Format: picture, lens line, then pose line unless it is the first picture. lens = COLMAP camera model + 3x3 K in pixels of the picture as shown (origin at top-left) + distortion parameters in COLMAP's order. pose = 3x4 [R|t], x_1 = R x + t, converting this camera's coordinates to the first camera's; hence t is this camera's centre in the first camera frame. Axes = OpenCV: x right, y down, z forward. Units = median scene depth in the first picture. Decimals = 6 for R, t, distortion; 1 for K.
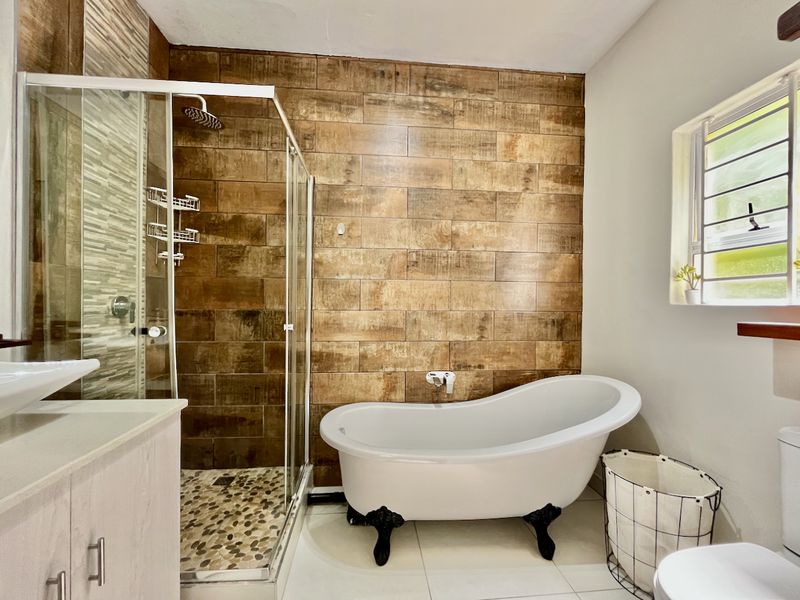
lens RADIAL K [[337.6, 0, 394.3], [0, 337.6, 302.4], [0, 0, 1]] dist [0.003008, -0.000094]
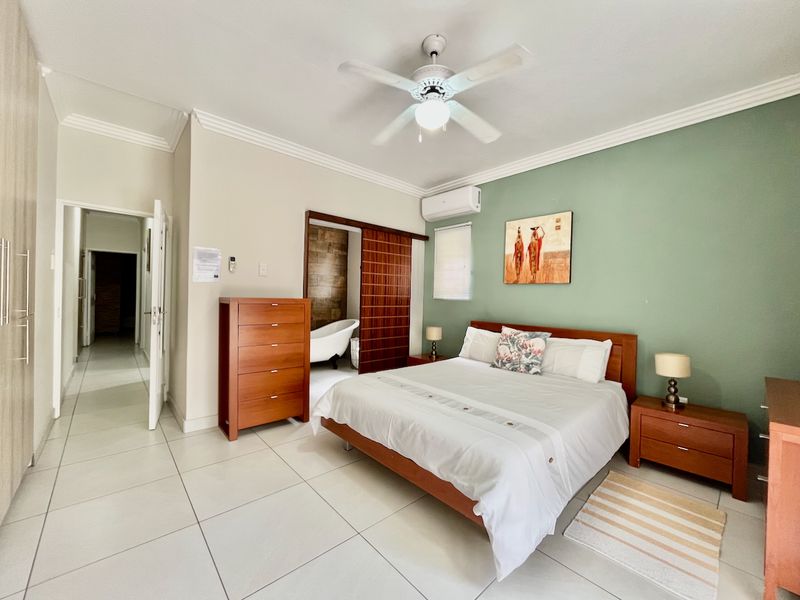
lens RADIAL K [[337.6, 0, 398.8], [0, 337.6, 298.1], [0, 0, 1]] dist [0.003008, -0.000094]
pose [[0.812467, 0.003935, 0.582994, -0.705011], [-0.010826, 0.999907, 0.008338, 0.001922], [-0.582907, -0.013086, 0.812434, -1.480220]]
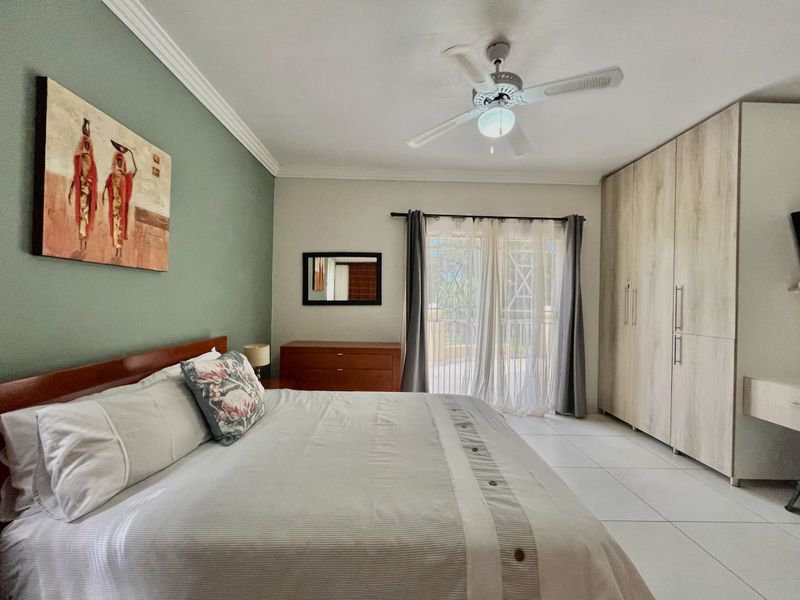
lens RADIAL K [[337.6, 0, 398.5], [0, 337.6, 301.4], [0, 0, 1]] dist [0.003008, -0.000094]
pose [[-0.996990, -0.012971, 0.076441, 1.530433], [-0.012665, 0.999910, 0.004490, 0.008380], [-0.076492, 0.003508, -0.997064, 3.125339]]
